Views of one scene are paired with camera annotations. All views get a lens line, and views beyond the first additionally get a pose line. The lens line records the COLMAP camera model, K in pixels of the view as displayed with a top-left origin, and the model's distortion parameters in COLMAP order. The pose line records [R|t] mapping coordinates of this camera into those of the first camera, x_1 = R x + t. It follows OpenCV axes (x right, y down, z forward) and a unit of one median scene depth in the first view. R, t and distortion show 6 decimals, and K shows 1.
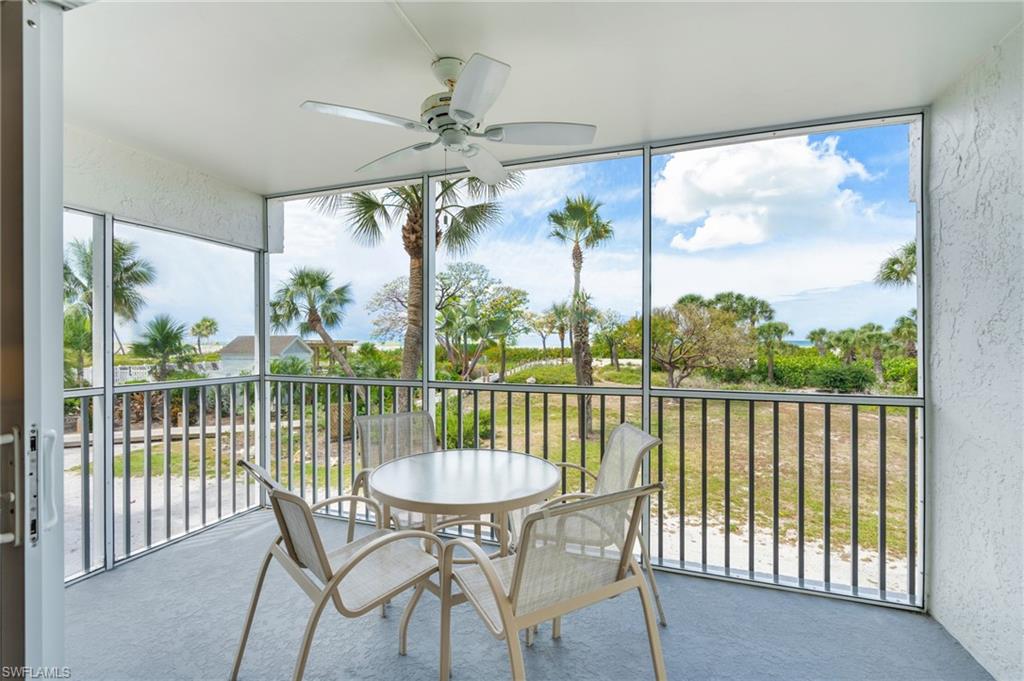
lens RADIAL K [[463.2, 0, 510.3], [0, 463.2, 343.1], [0, 0, 1]] dist [-0.014305, 0.003610]
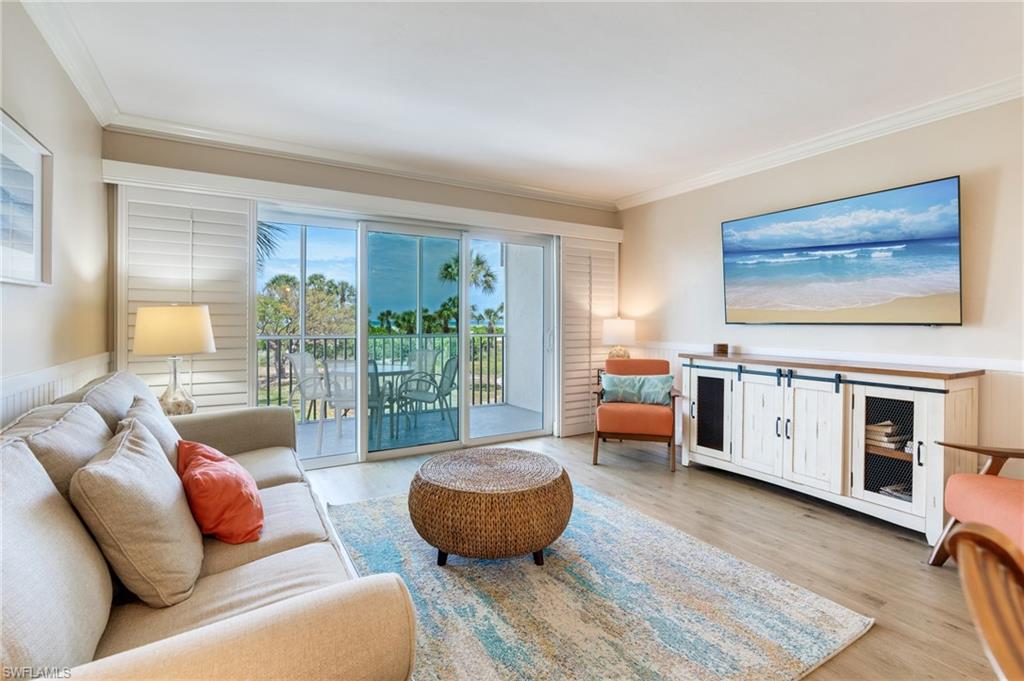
lens RADIAL K [[468.7, 0, 510.8], [0, 468.7, 329.7], [0, 0, 1]] dist [-0.015427, 0.006307]
pose [[0.646666, -0.011399, 0.762688, -0.104905], [0.001613, 0.999907, 0.013577, 0.004251], [-0.762772, -0.007550, 0.646624, -0.078756]]
